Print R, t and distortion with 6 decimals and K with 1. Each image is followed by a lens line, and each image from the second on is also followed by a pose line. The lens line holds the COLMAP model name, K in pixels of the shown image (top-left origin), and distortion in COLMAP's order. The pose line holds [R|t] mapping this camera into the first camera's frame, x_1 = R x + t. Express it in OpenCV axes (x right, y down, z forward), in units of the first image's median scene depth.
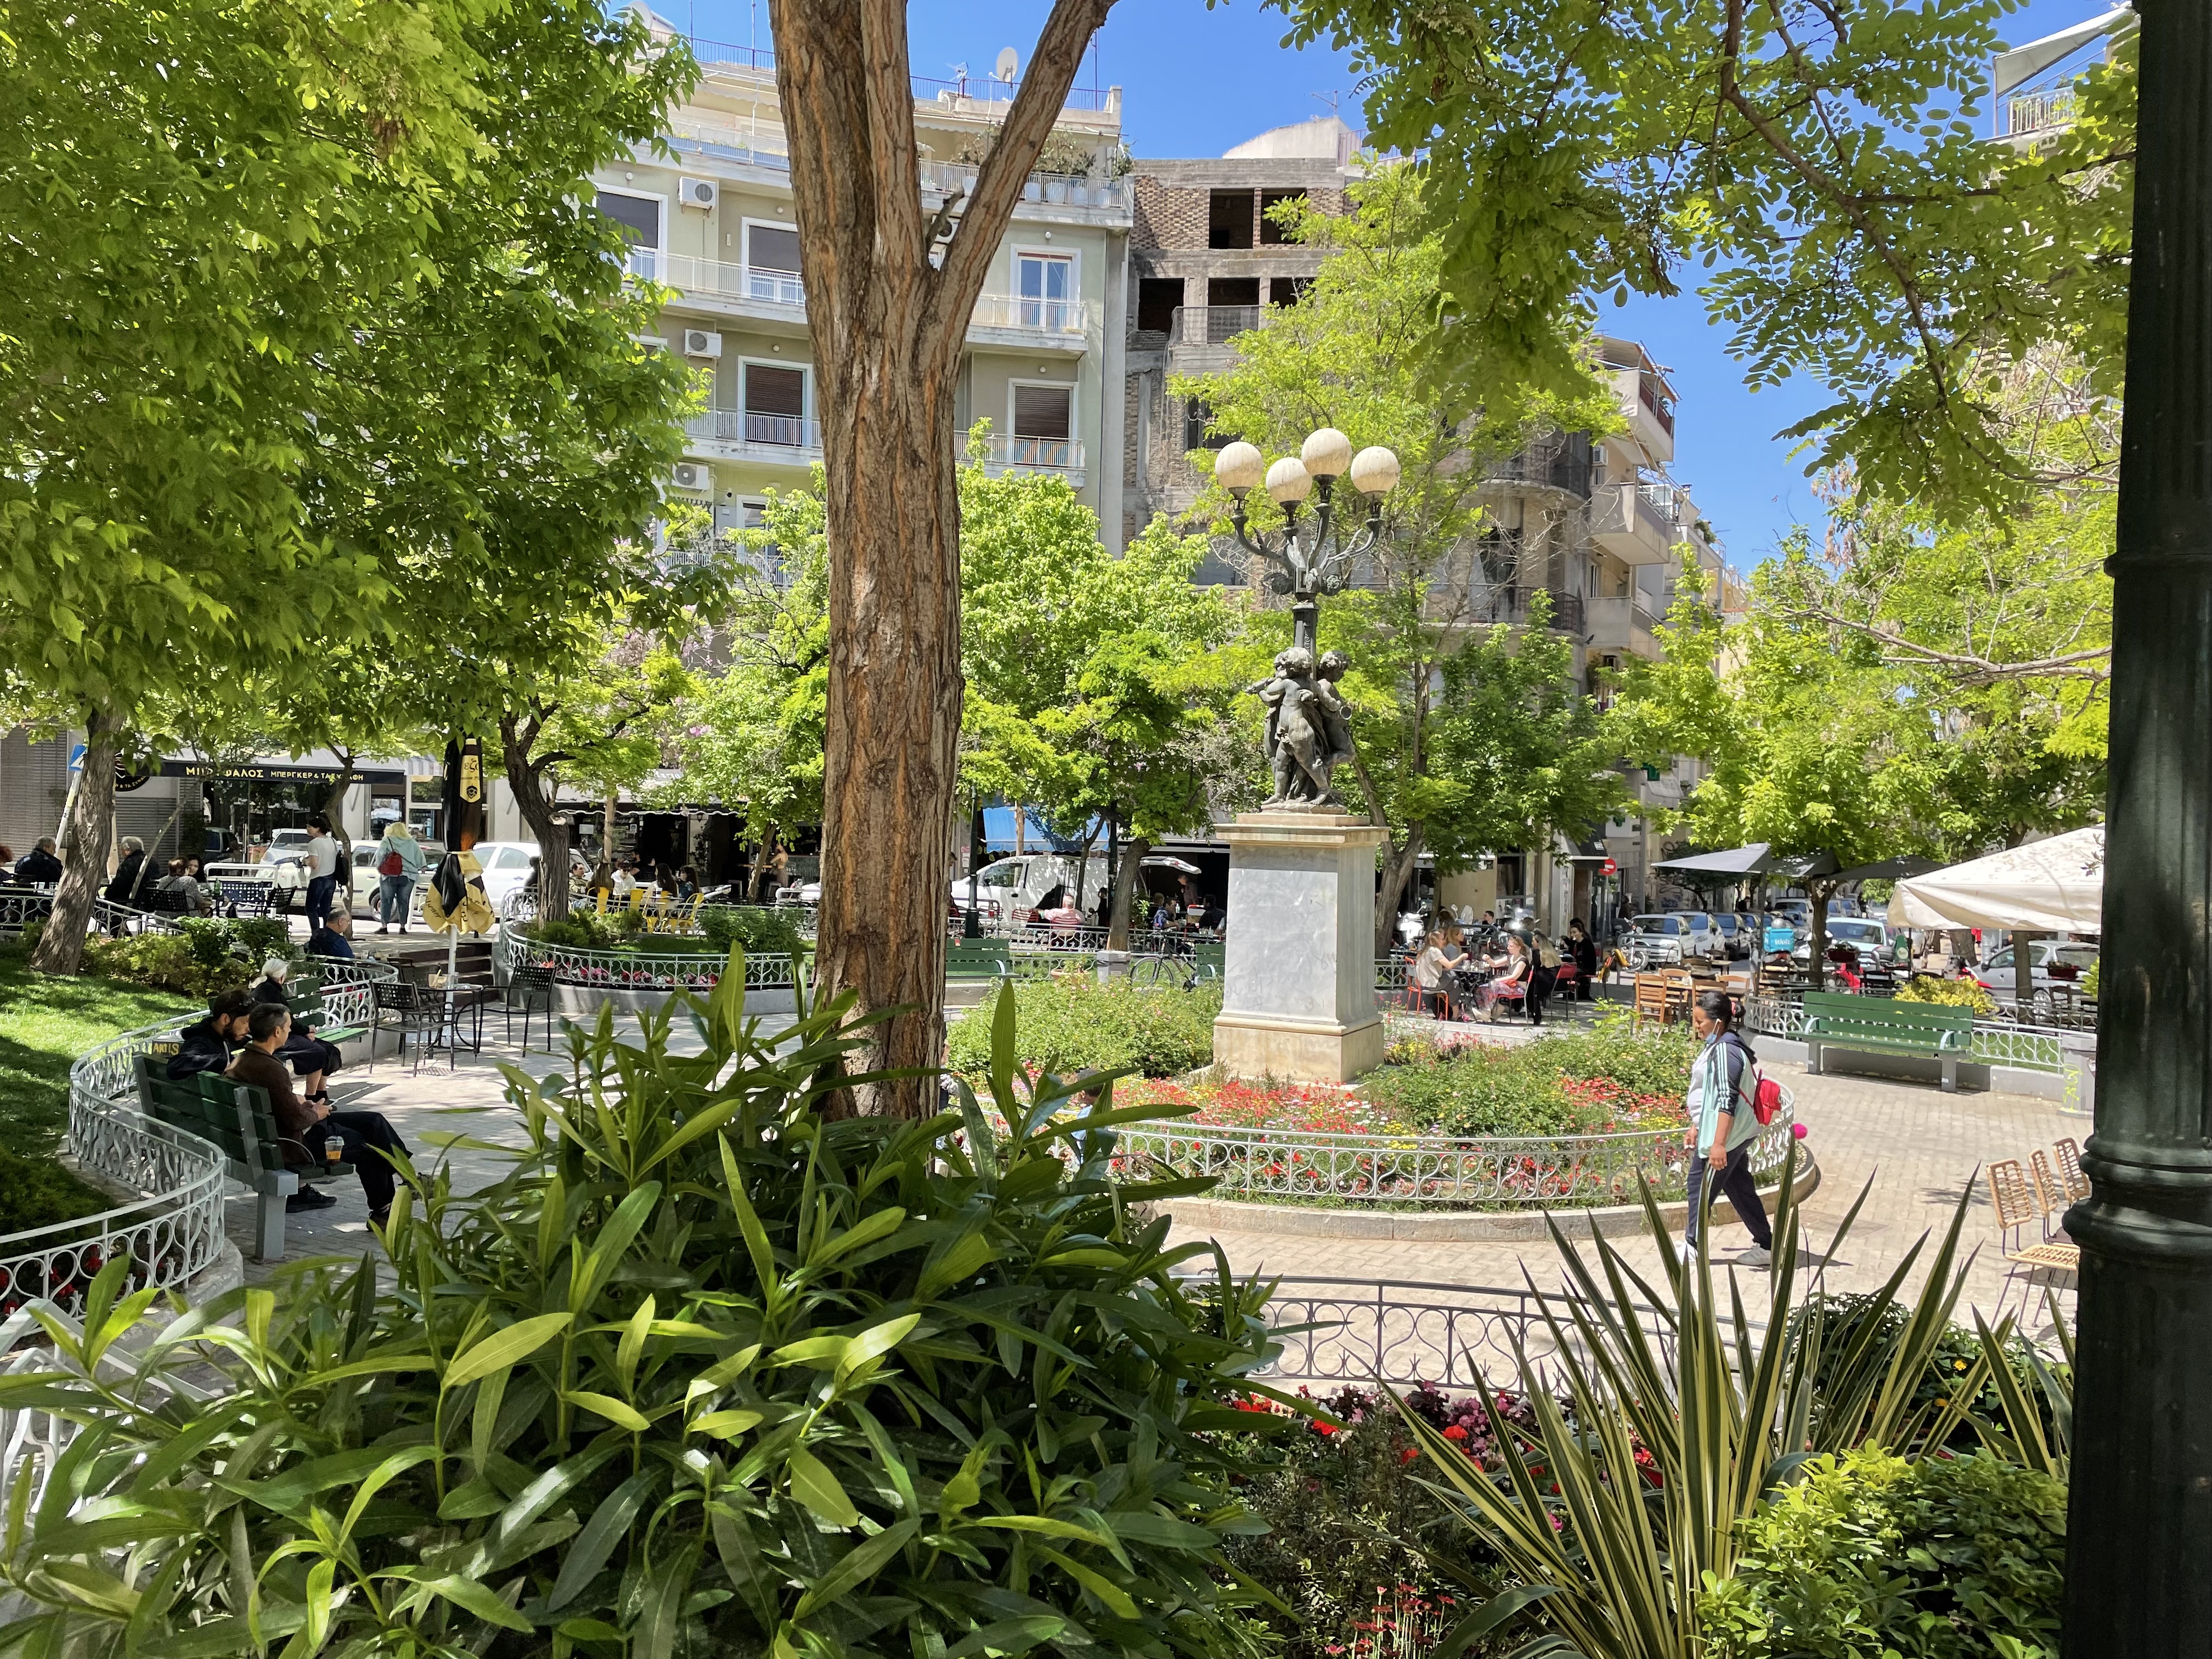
lens RADIAL K [[1677.0, 0, 1103.1], [0, 1677.0, 831.9], [0, 0, 1]] dist [0.036749, -0.000169]
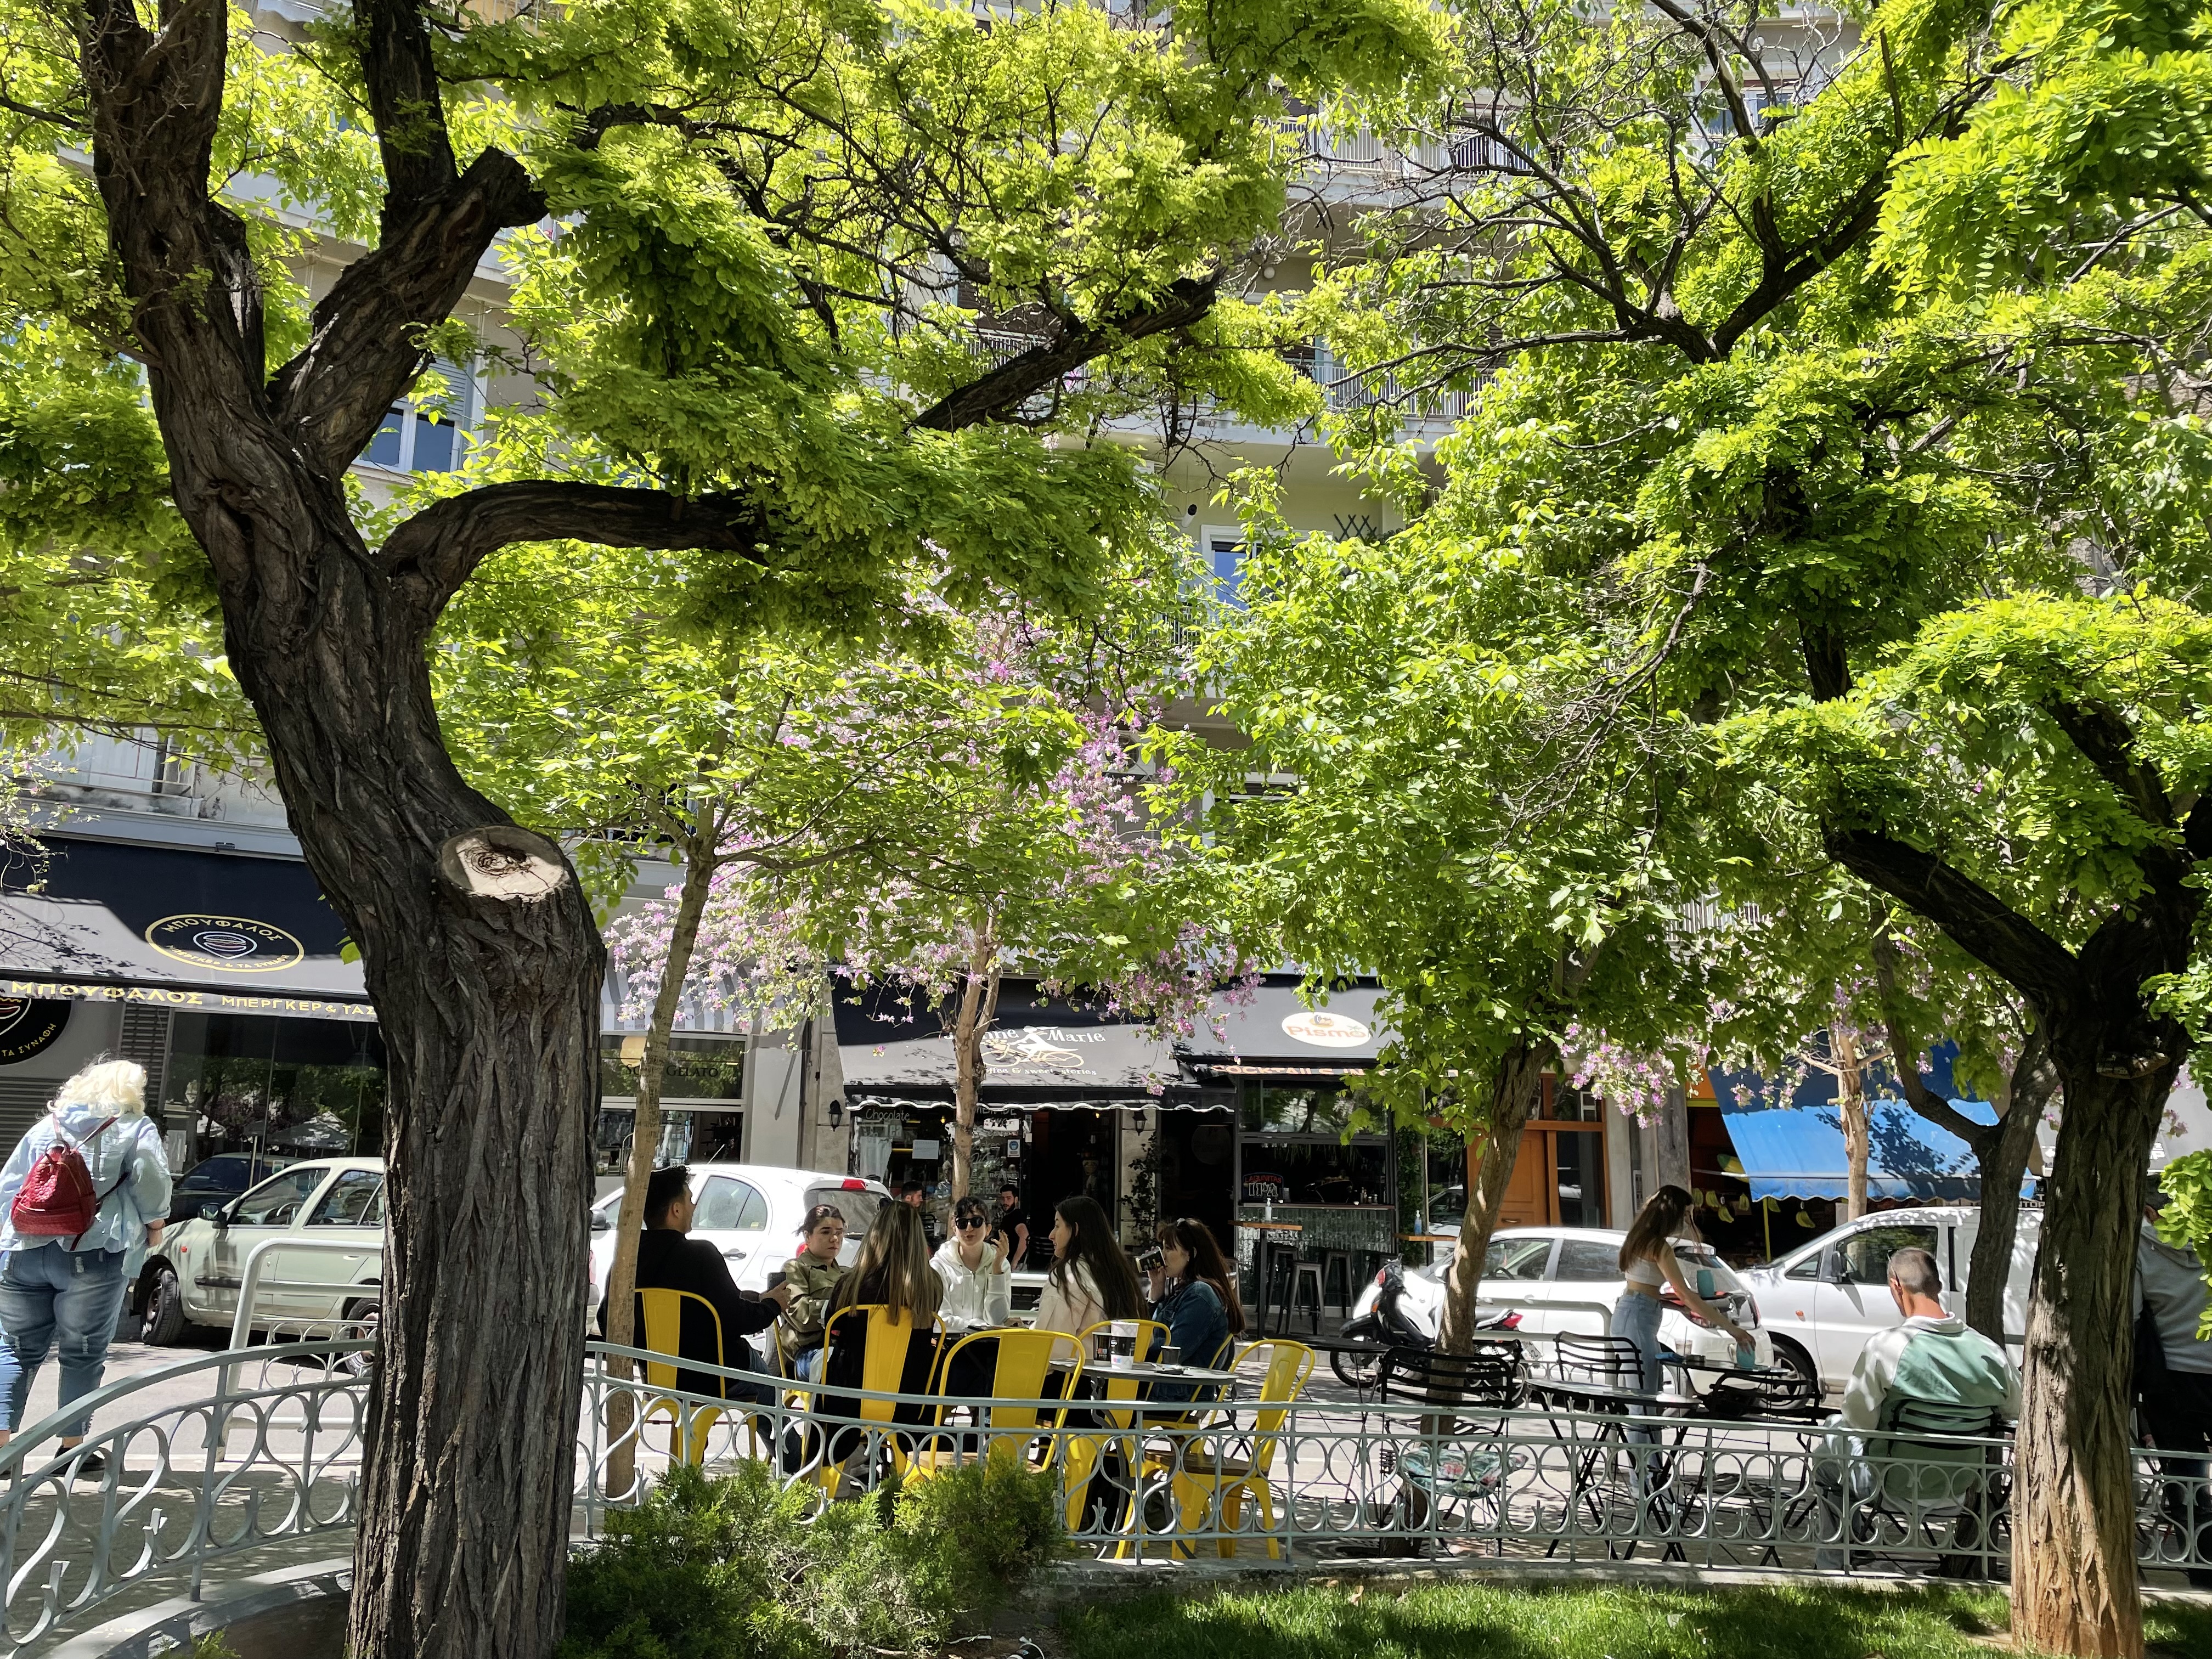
lens RADIAL K [[1677.0, 0, 1106.0], [0, 1677.0, 828.3], [0, 0, 1]] dist [0.036749, -0.000169]
pose [[0.976060, -0.046183, -0.212541, -0.097381], [0.000299, 0.977481, -0.211025, 0.007452], [0.217501, 0.205910, 0.954093, 0.350208]]
